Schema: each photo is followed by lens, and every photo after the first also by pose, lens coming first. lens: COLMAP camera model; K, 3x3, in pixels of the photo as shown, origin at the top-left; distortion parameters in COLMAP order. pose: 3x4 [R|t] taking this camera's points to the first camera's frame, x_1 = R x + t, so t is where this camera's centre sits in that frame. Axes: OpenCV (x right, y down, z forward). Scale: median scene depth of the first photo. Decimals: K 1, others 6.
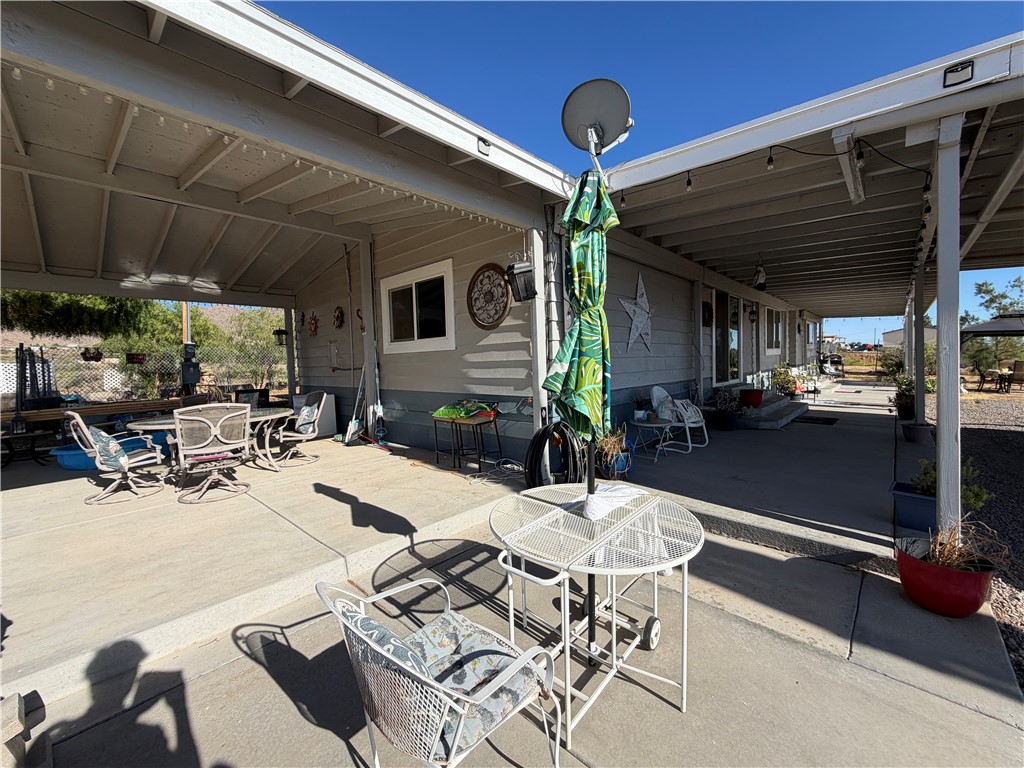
lens RADIAL K [[409.5, 0, 514.8], [0, 409.5, 377.8], [0, 0, 1]] dist [0.000356, 0.000441]
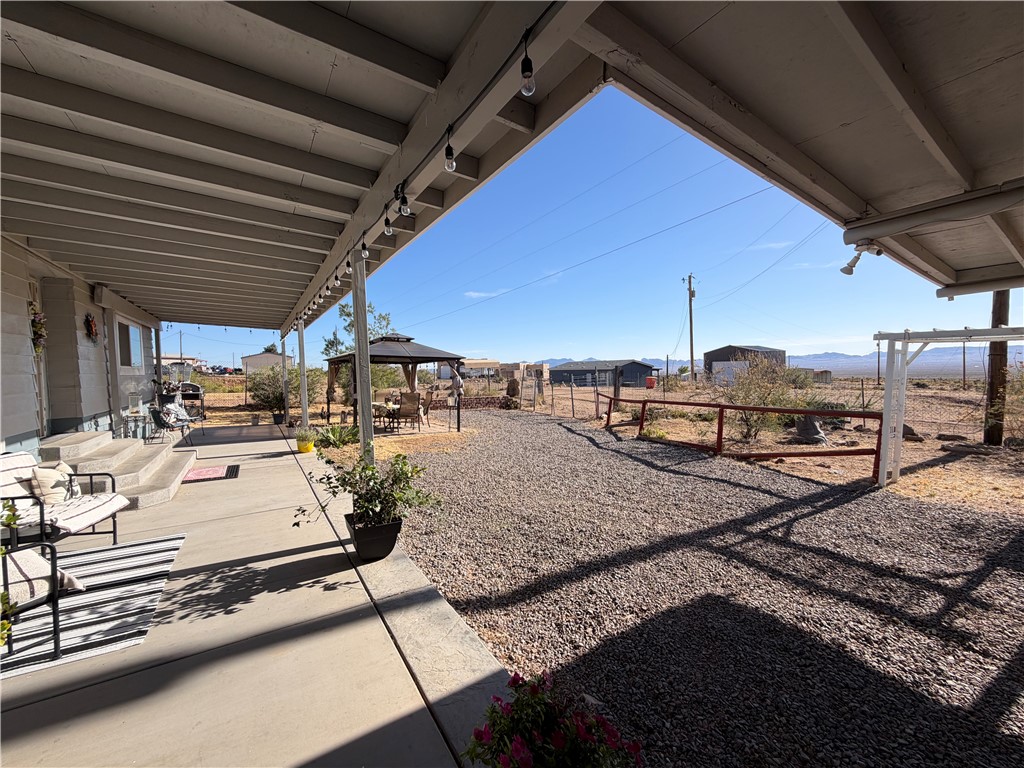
lens RADIAL K [[409.5, 0, 508.3], [0, 409.5, 386.4], [0, 0, 1]] dist [-0.000610, -0.000097]
pose [[0.256541, -0.020688, 0.966312, 0.328000], [0.053425, 0.998546, 0.007194, -0.034223], [-0.965056, 0.049780, 0.257274, 0.398467]]
